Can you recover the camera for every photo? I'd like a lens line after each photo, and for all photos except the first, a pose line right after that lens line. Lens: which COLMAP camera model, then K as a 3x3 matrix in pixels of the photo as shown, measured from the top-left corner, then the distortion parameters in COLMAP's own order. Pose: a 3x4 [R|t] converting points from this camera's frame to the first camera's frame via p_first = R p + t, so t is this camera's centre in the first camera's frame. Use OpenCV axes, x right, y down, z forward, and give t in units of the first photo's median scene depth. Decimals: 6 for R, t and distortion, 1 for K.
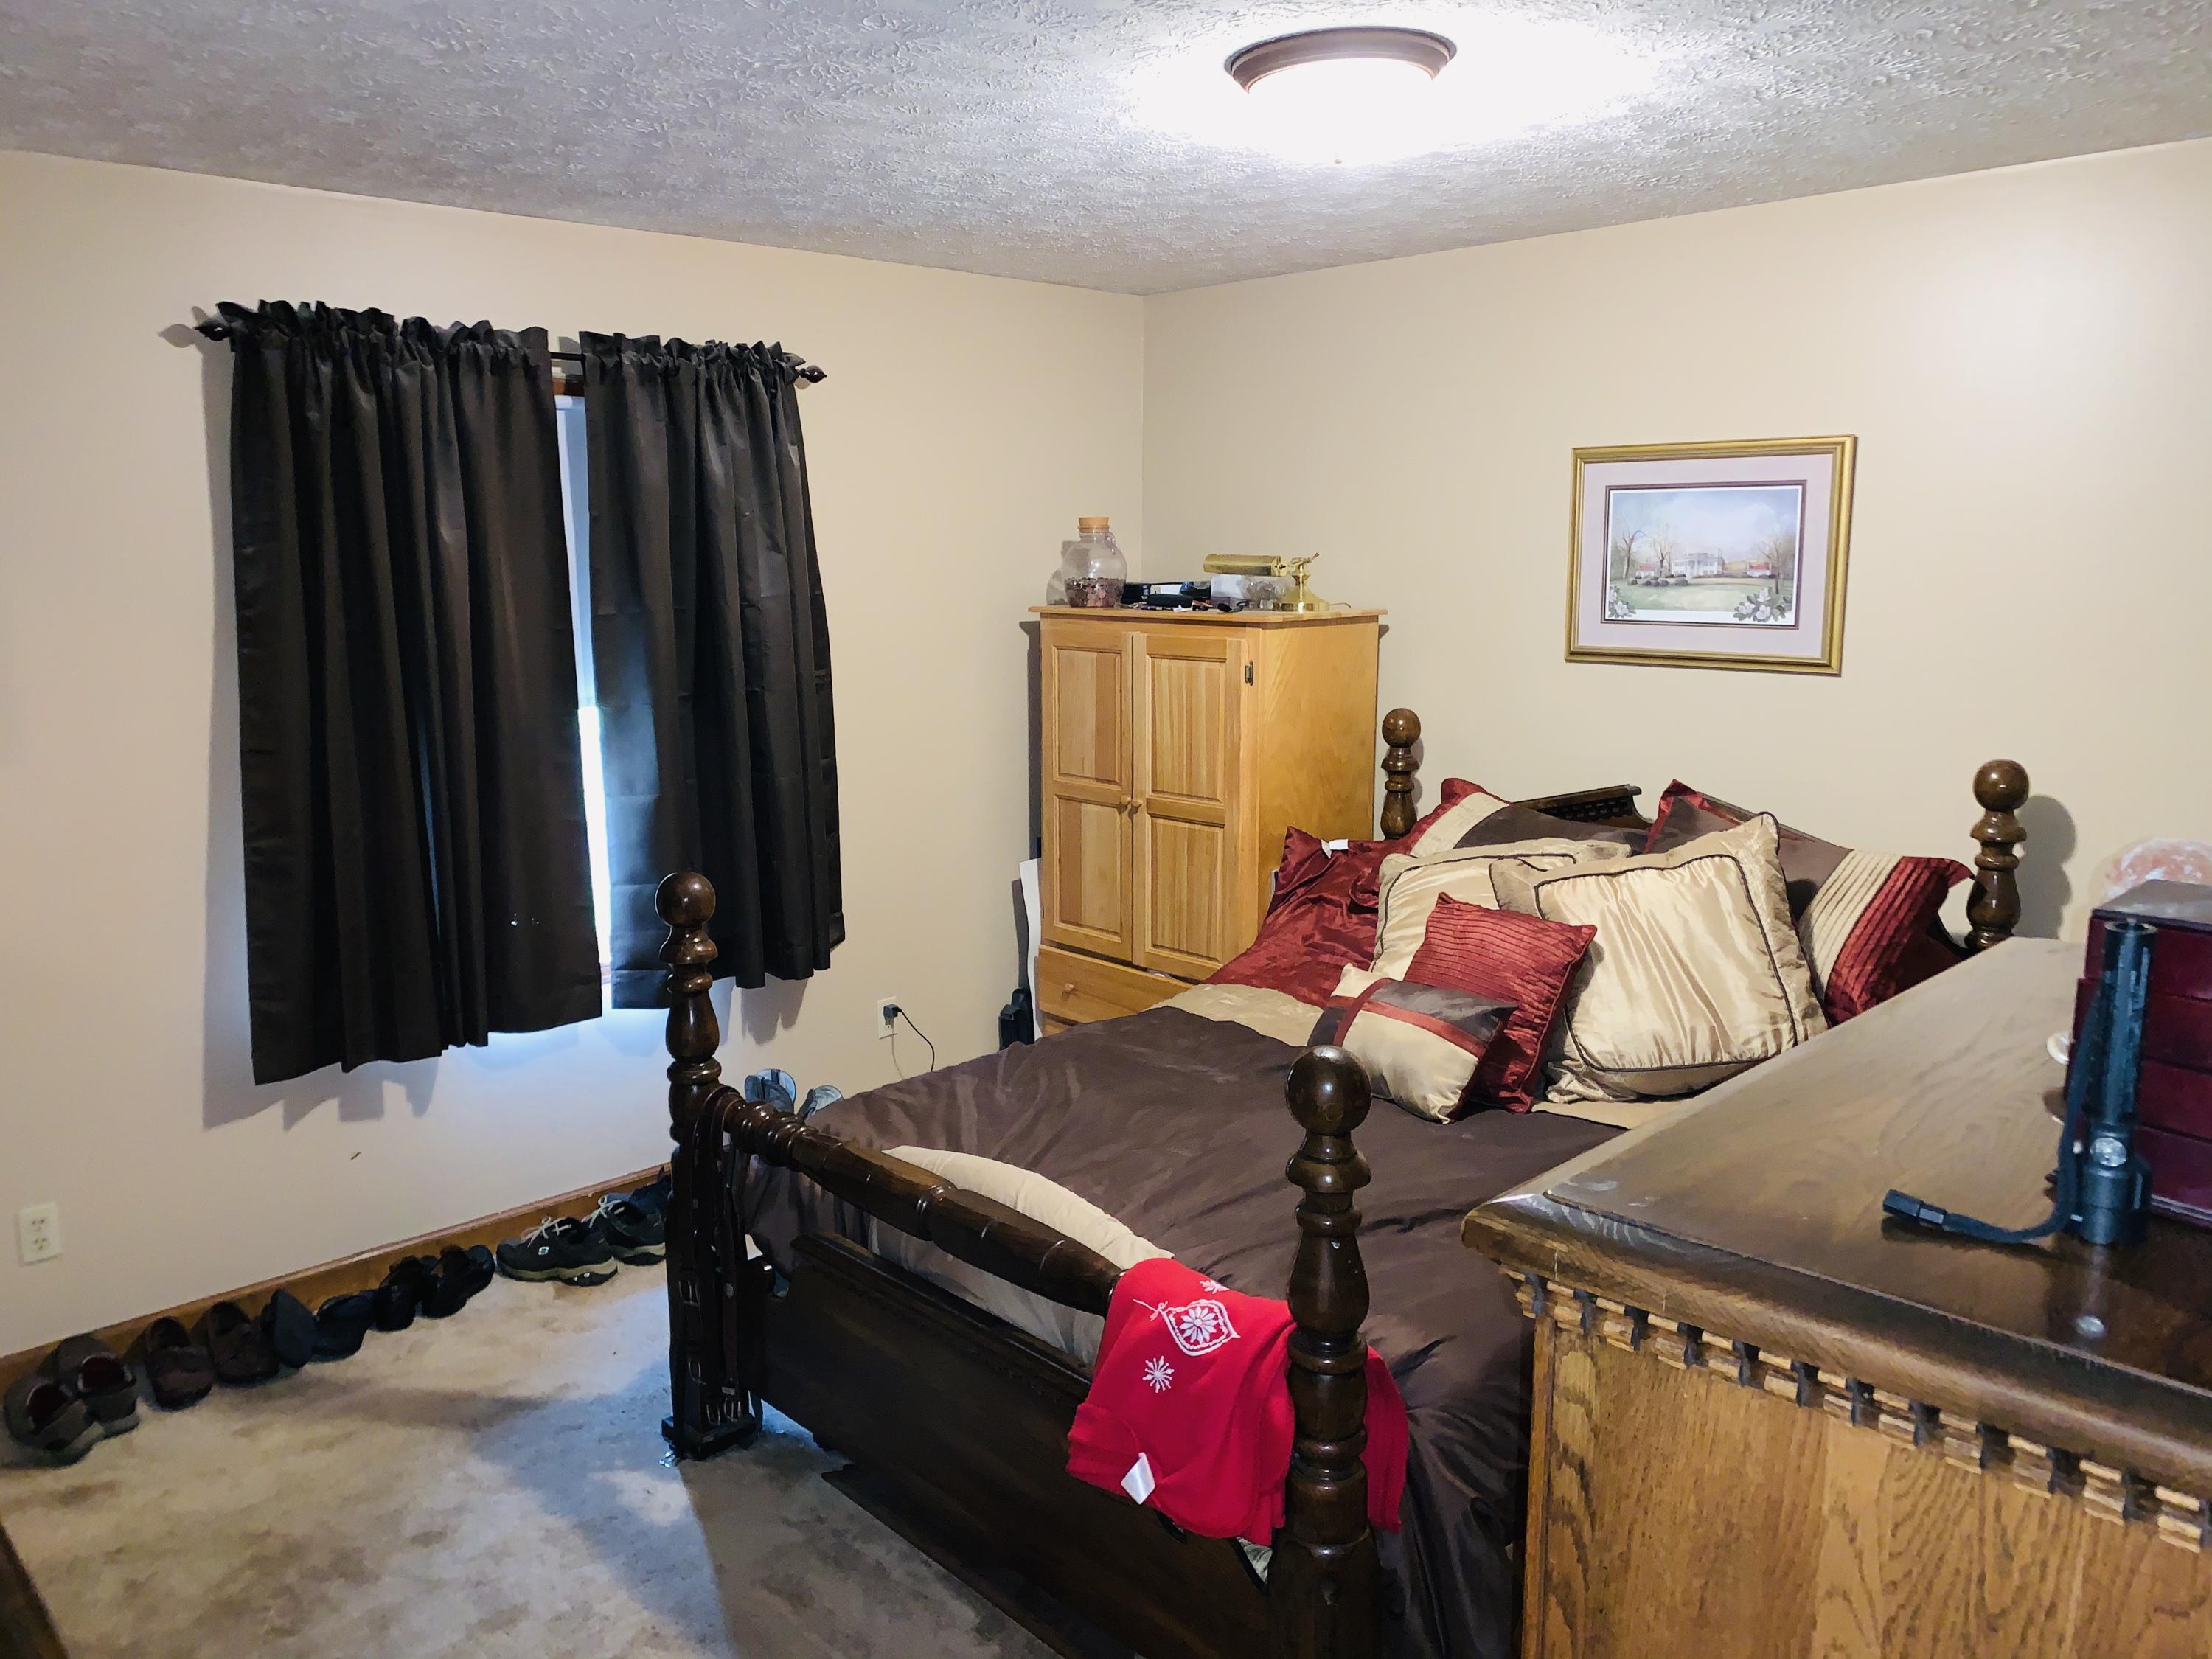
lens RADIAL K [[1675.8, 0, 1105.0], [0, 1675.8, 829.4], [0, 0, 1]] dist [0.048682, -0.060273]
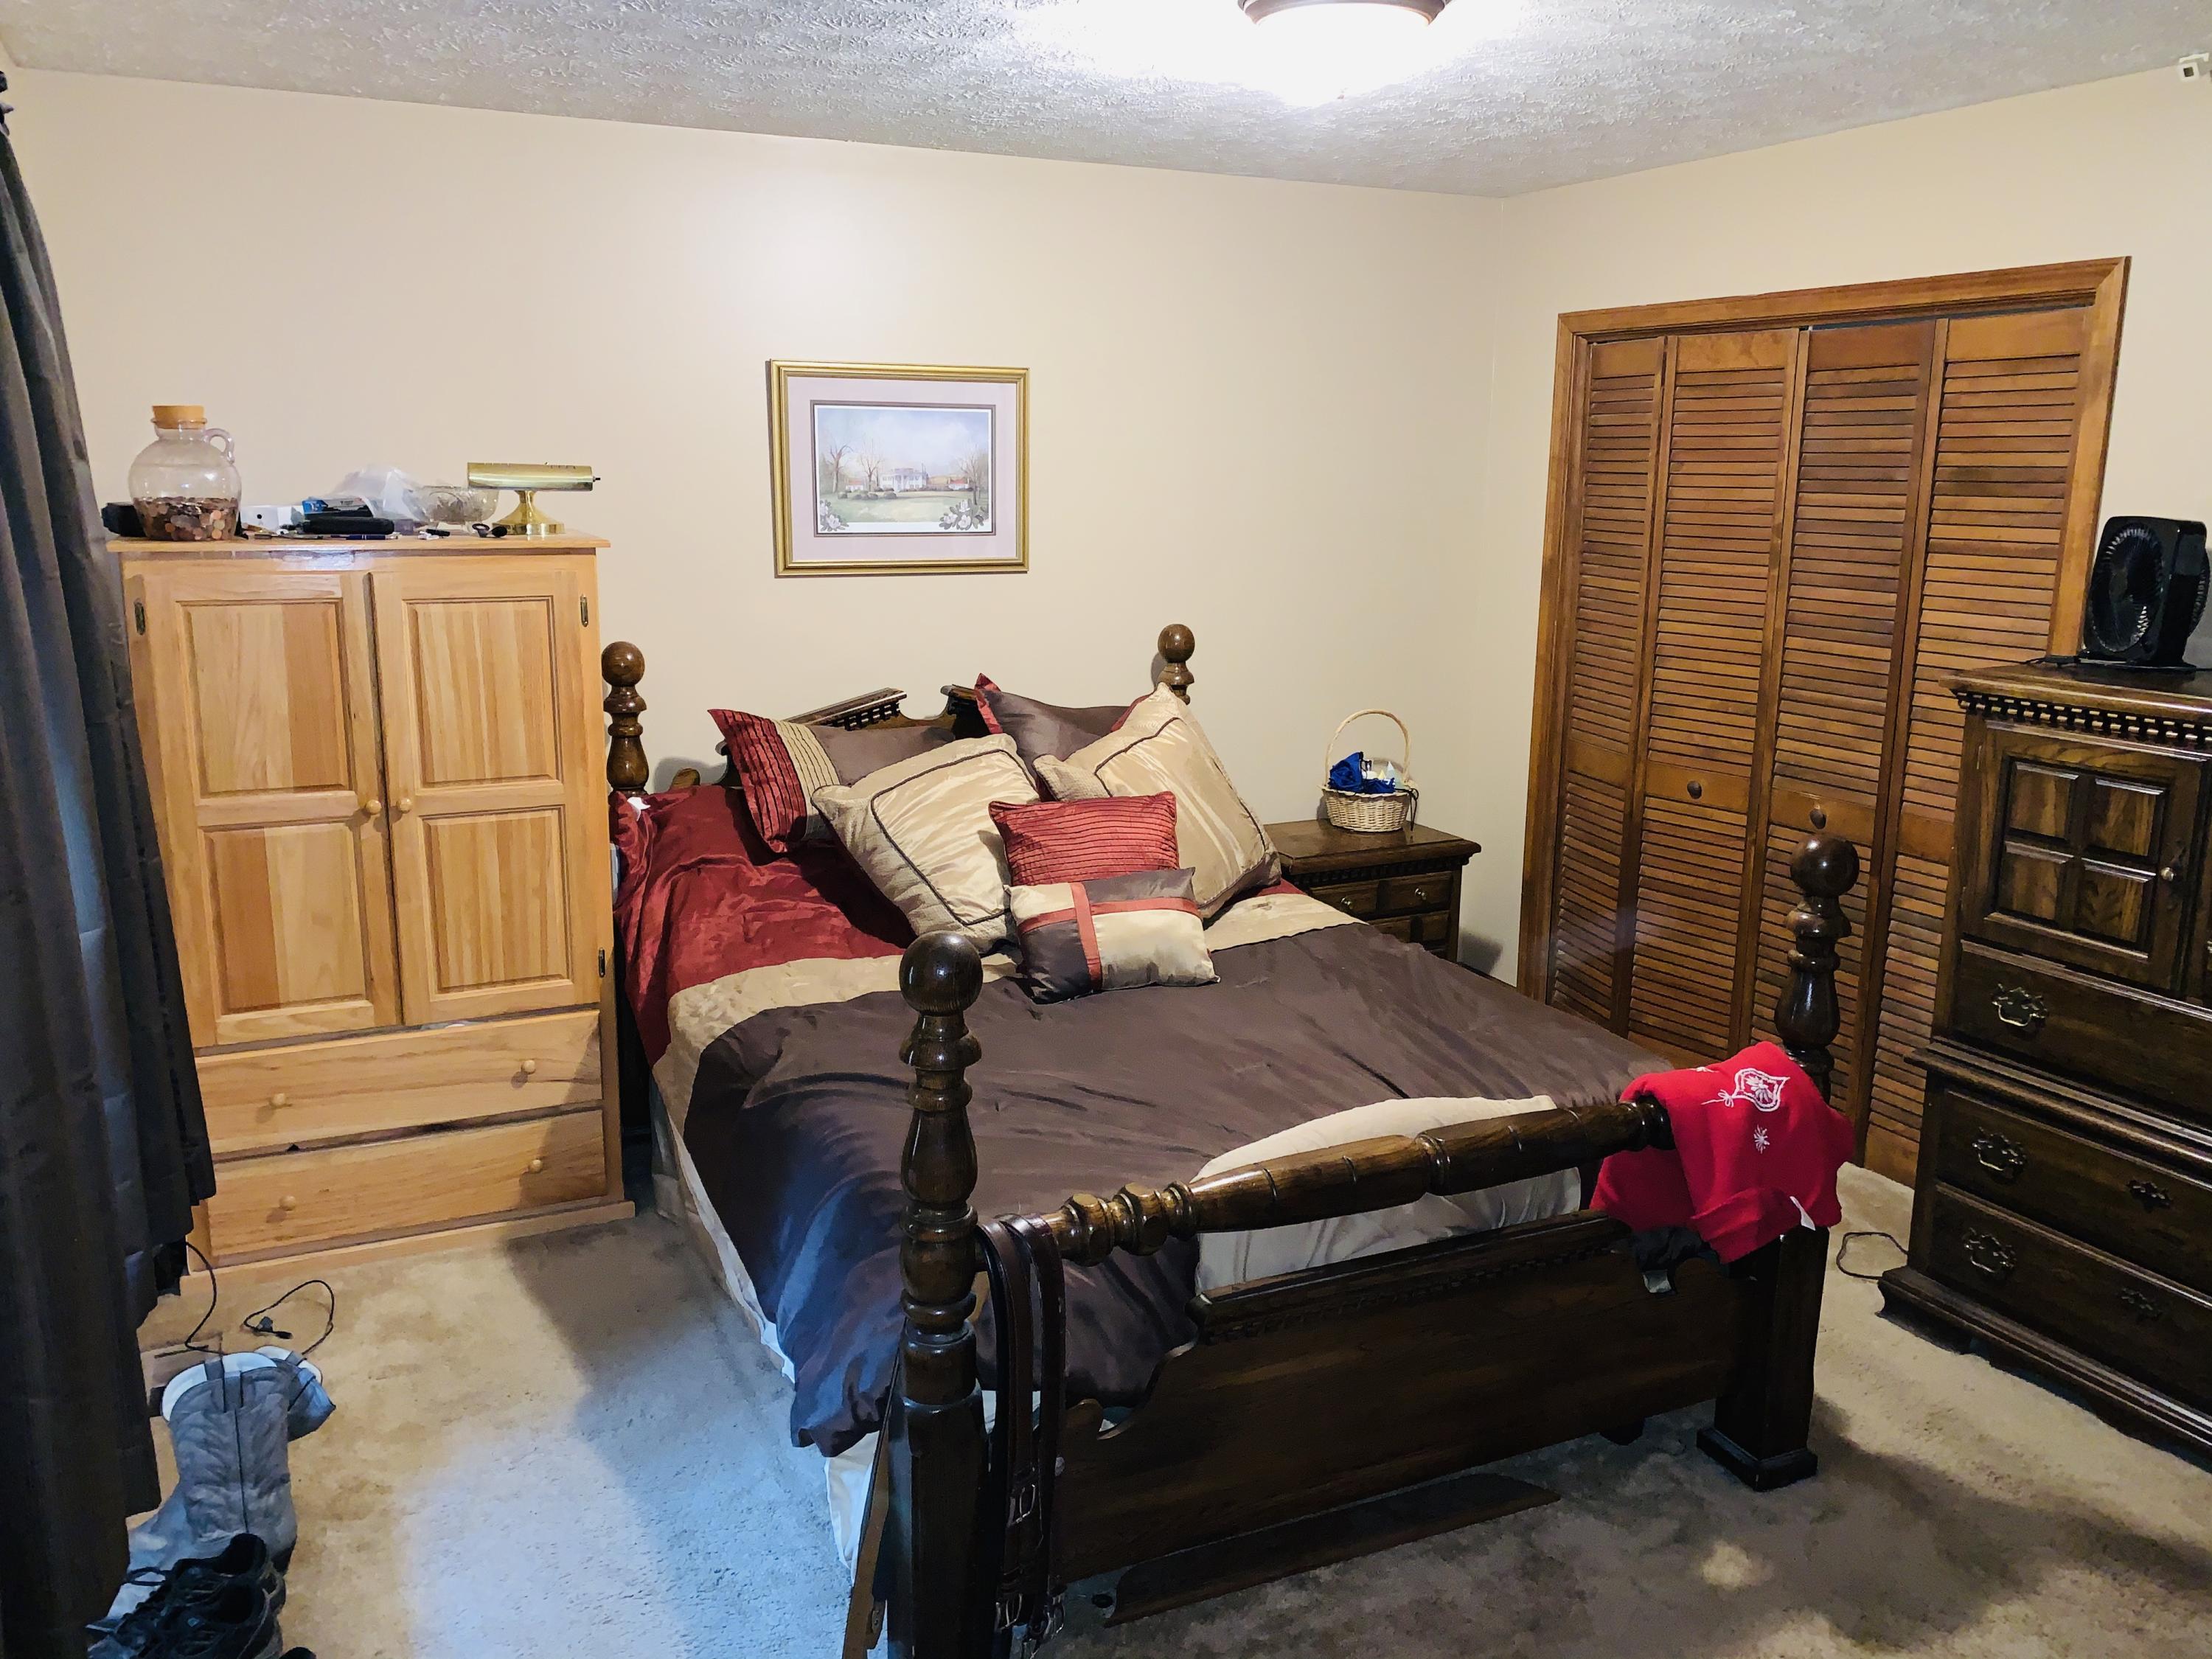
lens RADIAL K [[1675.8, 0, 1104.5], [0, 1675.8, 824.5], [0, 0, 1]] dist [0.048682, -0.060273]
pose [[0.324591, -0.187137, 0.927157, -0.635729], [0.155707, 0.977431, 0.142772, -0.072700], [-0.932950, 0.098023, 0.346404, 0.517933]]
